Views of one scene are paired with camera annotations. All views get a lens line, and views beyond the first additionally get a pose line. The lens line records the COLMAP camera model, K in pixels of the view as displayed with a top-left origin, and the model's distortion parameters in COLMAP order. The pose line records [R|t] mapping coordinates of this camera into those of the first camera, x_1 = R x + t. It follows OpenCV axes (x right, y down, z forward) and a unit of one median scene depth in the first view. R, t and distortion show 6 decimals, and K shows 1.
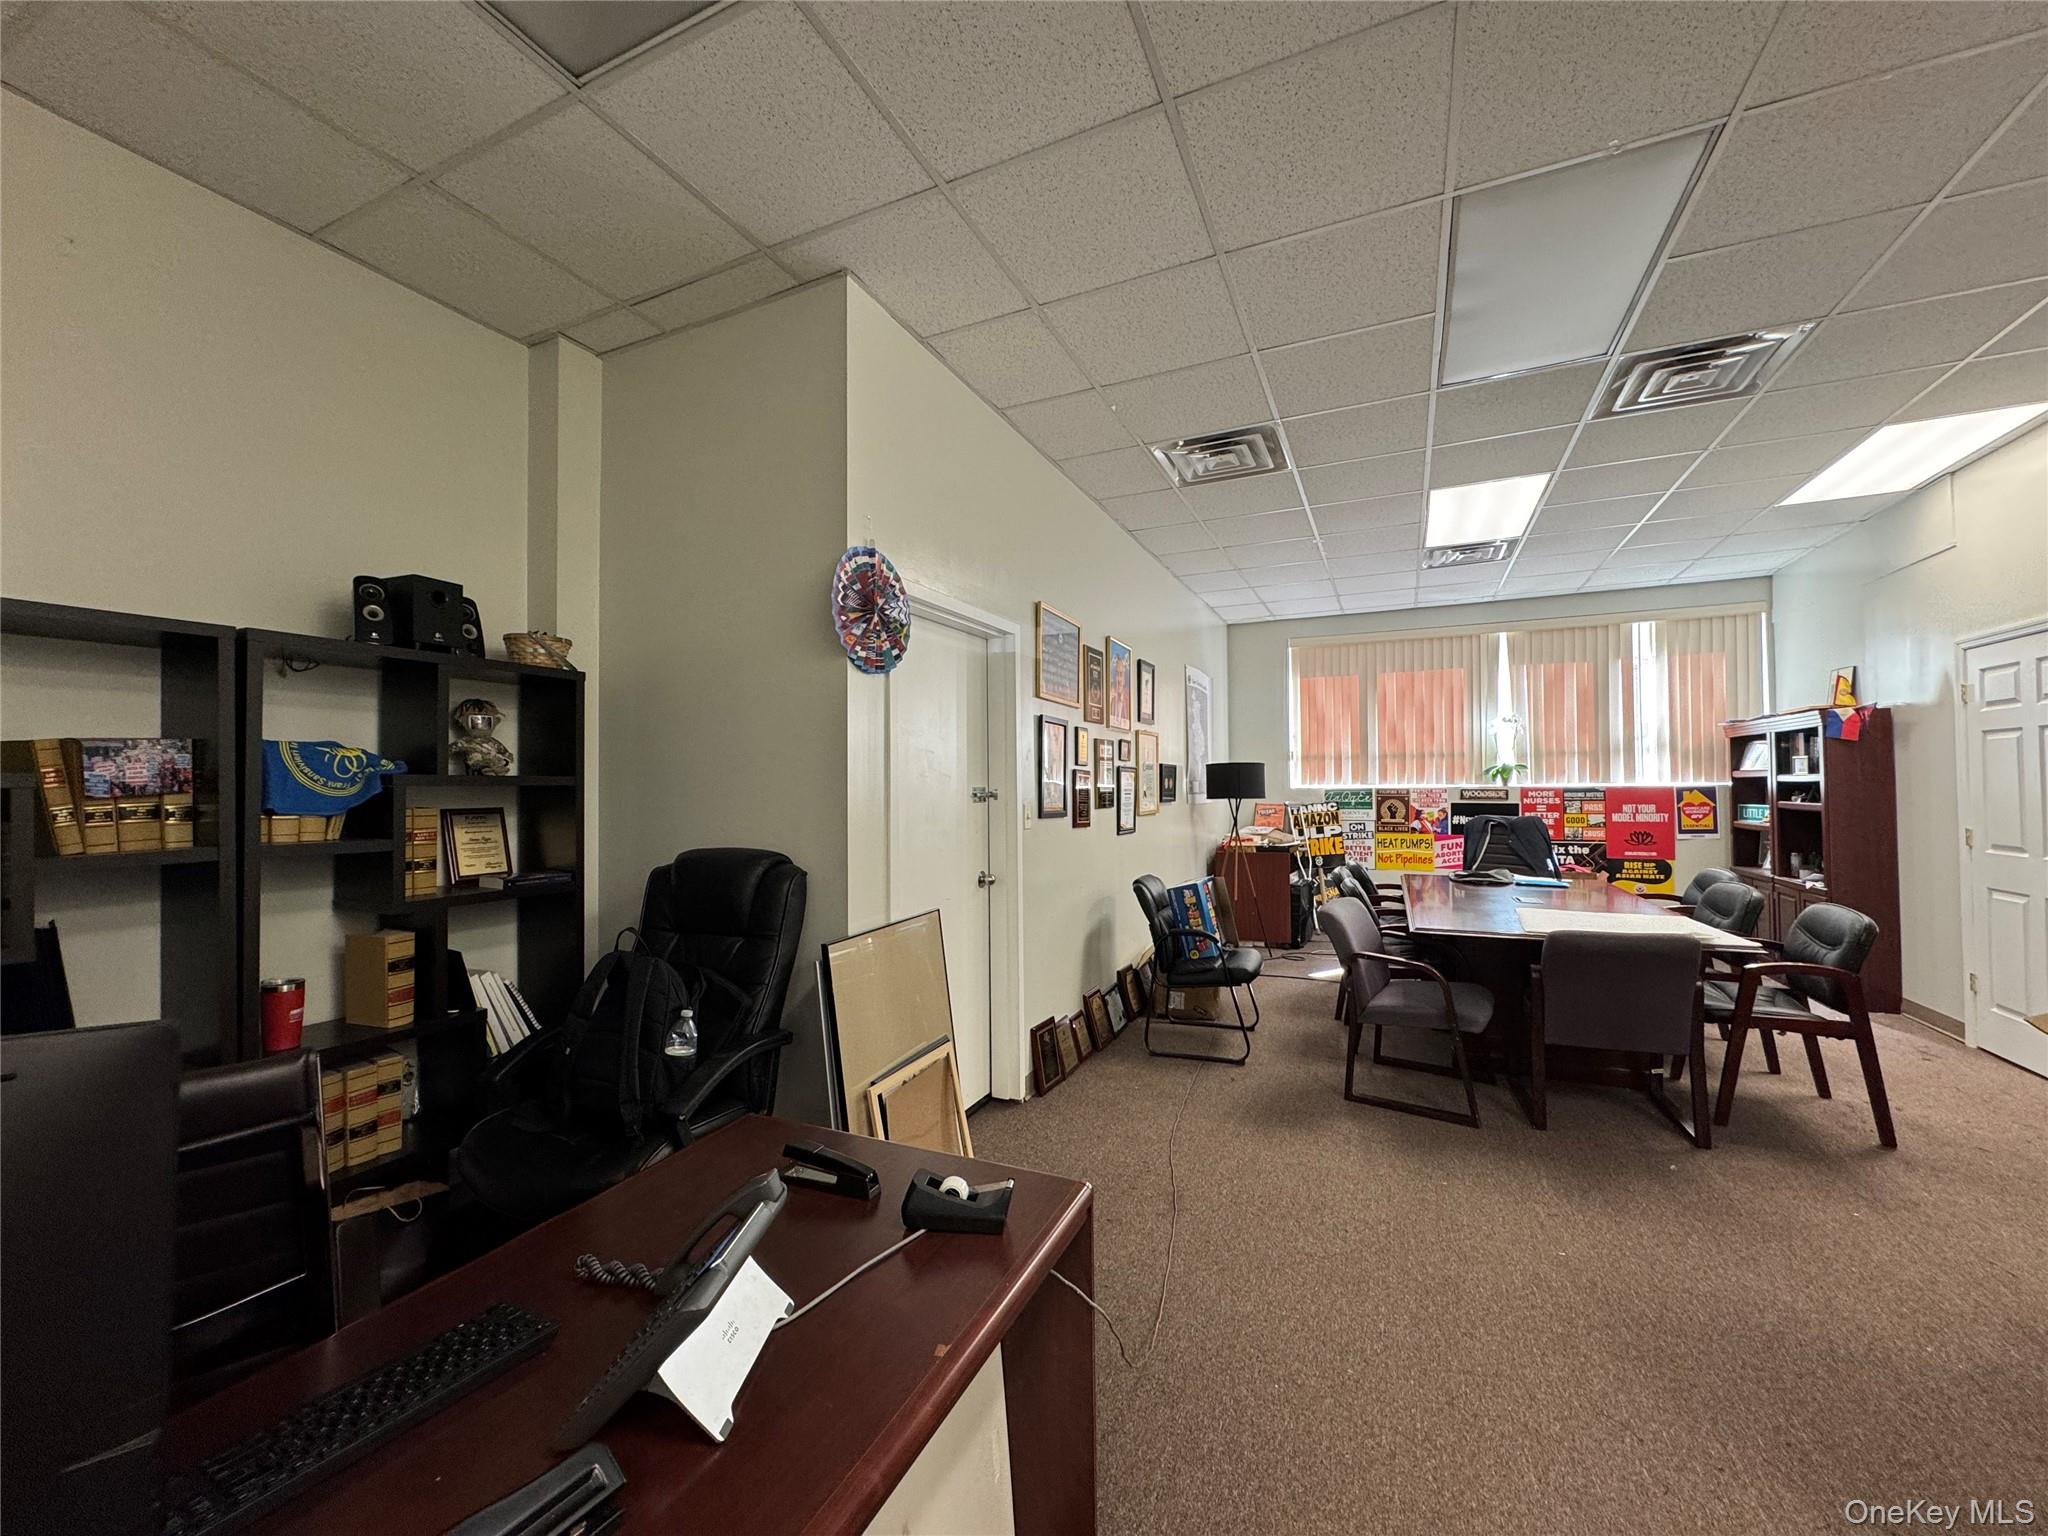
lens RADIAL K [[822.1, 0, 1022.4], [0, 822.1, 769.3], [0, 0, 1]] dist [0.000392, 0.000093]
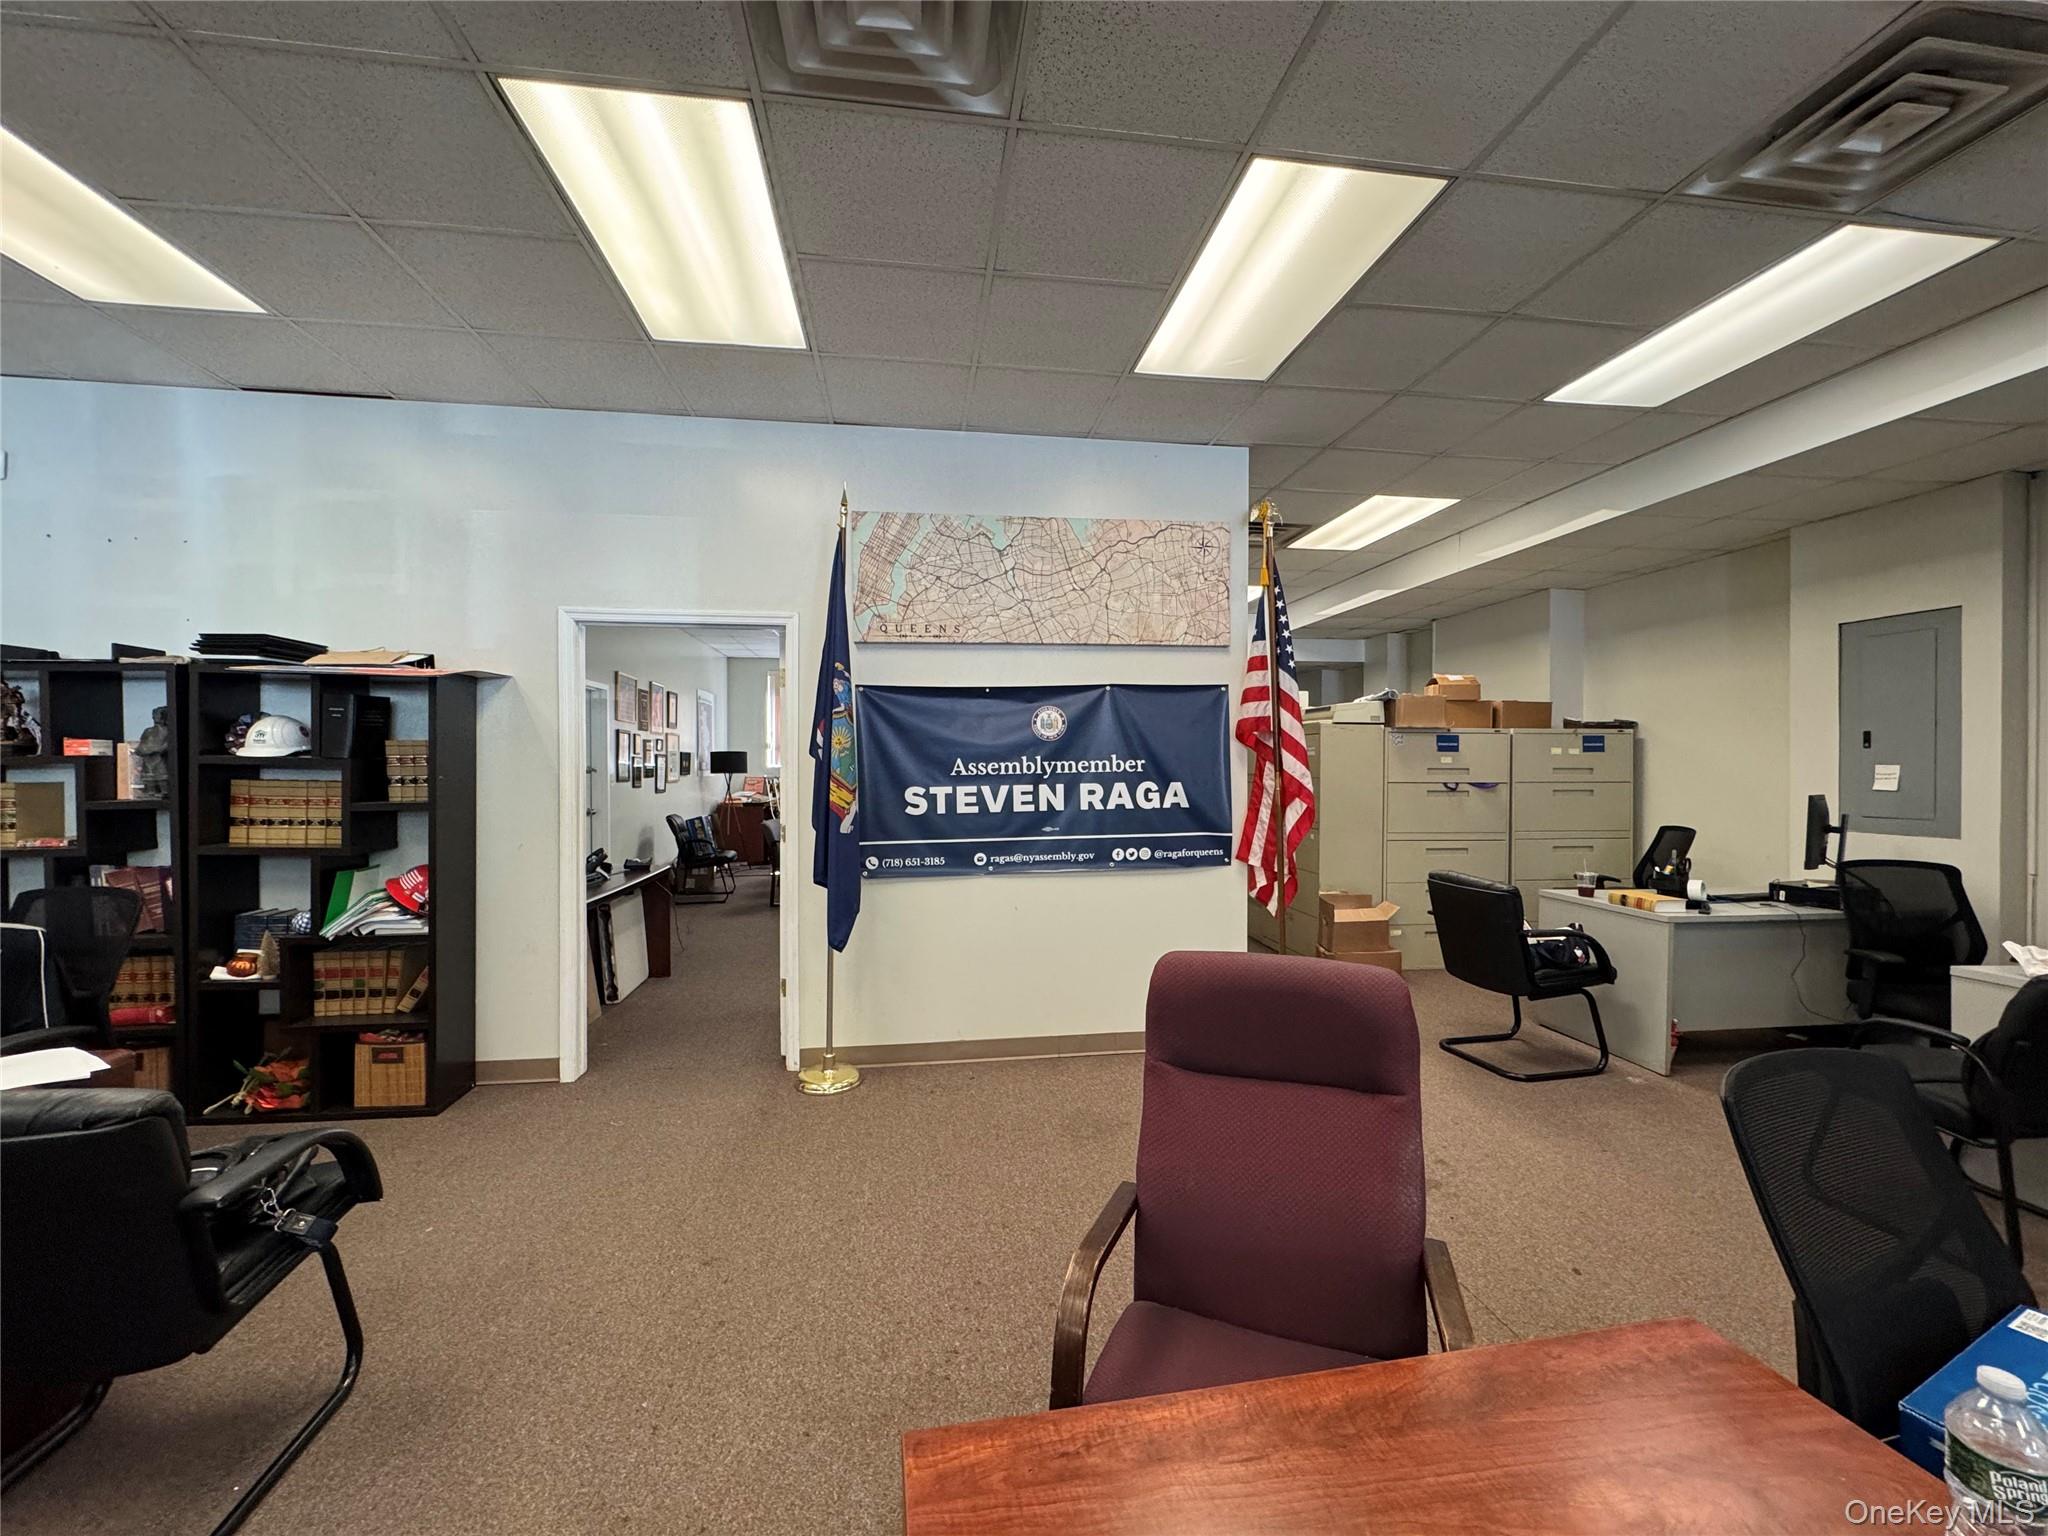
lens RADIAL K [[822.1, 0, 1020.2], [0, 822.1, 768.9], [0, 0, 1]] dist [0.000392, 0.000093]
pose [[0.842392, 0.002208, 0.538861, -0.165390], [-0.016455, 0.999631, 0.021627, -0.021778], [-0.538614, -0.027085, 0.842117, -0.852879]]
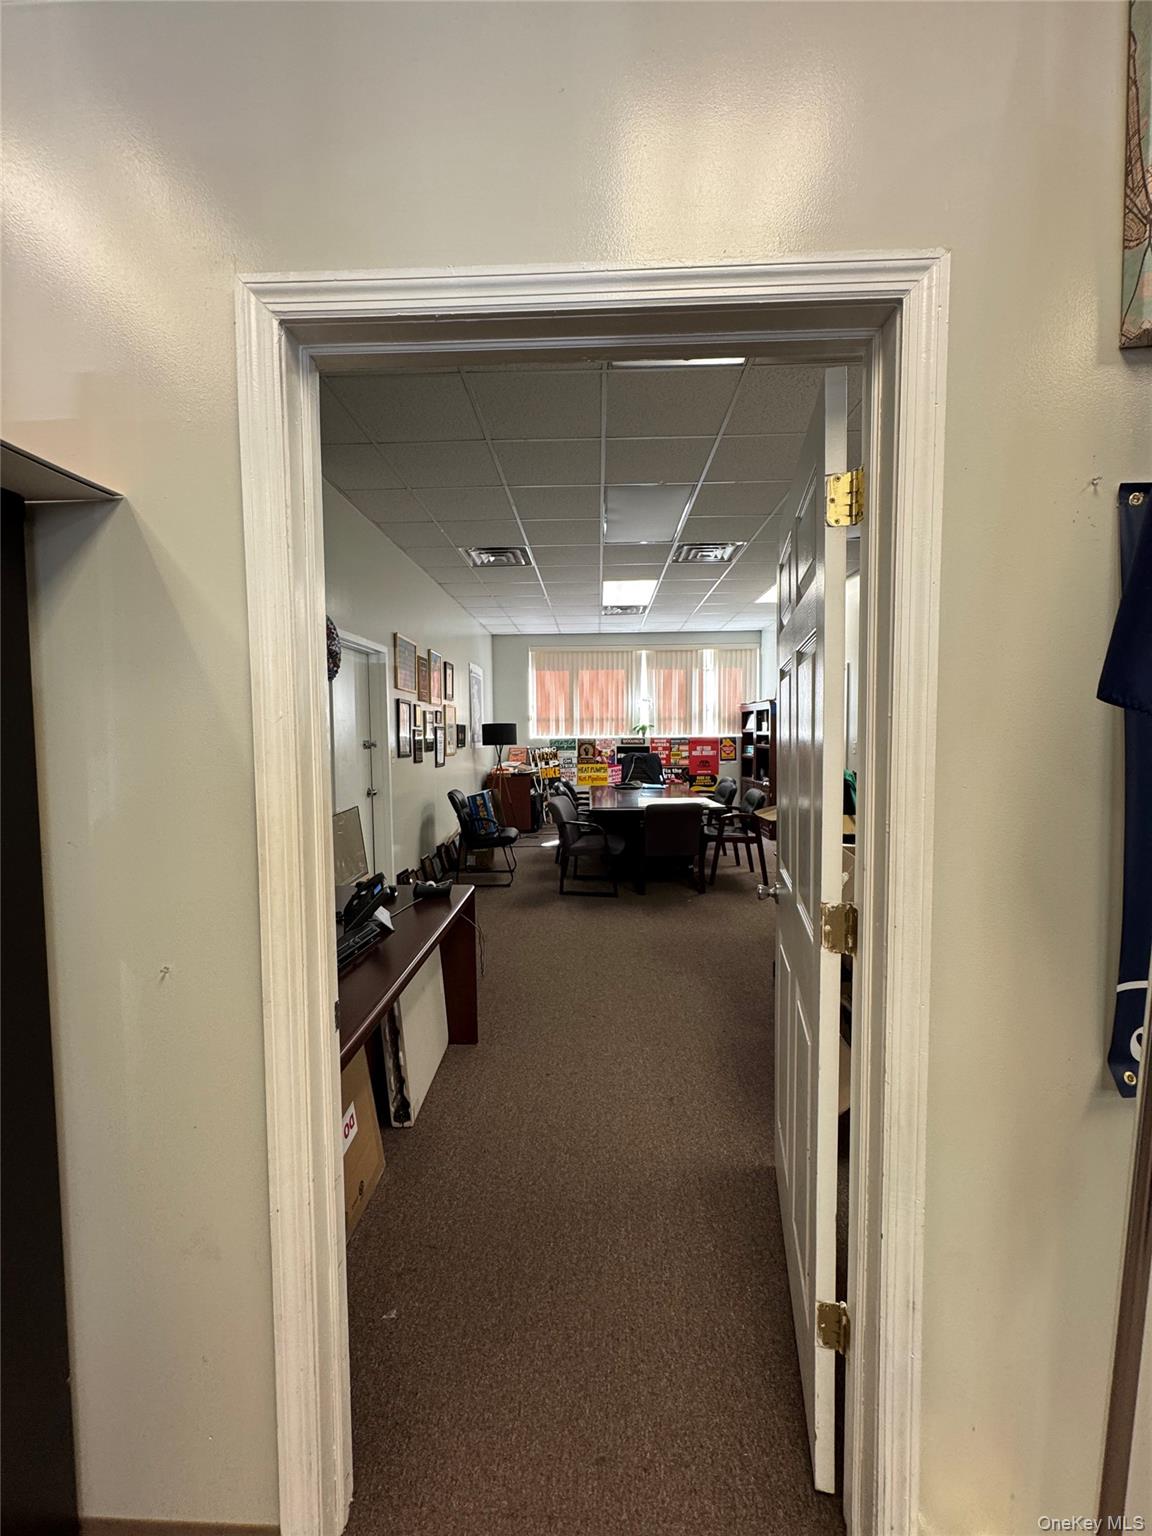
lens RADIAL K [[616.6, 0, 572.7], [0, 616.6, 772.3], [0, 0, 1]] dist [0.000392, 0.000093]
pose [[0.924120, -0.025210, 0.381270, -0.101381], [-0.005729, 0.996795, 0.079795, -0.011899], [-0.382060, -0.075924, 0.921013, -0.263858]]
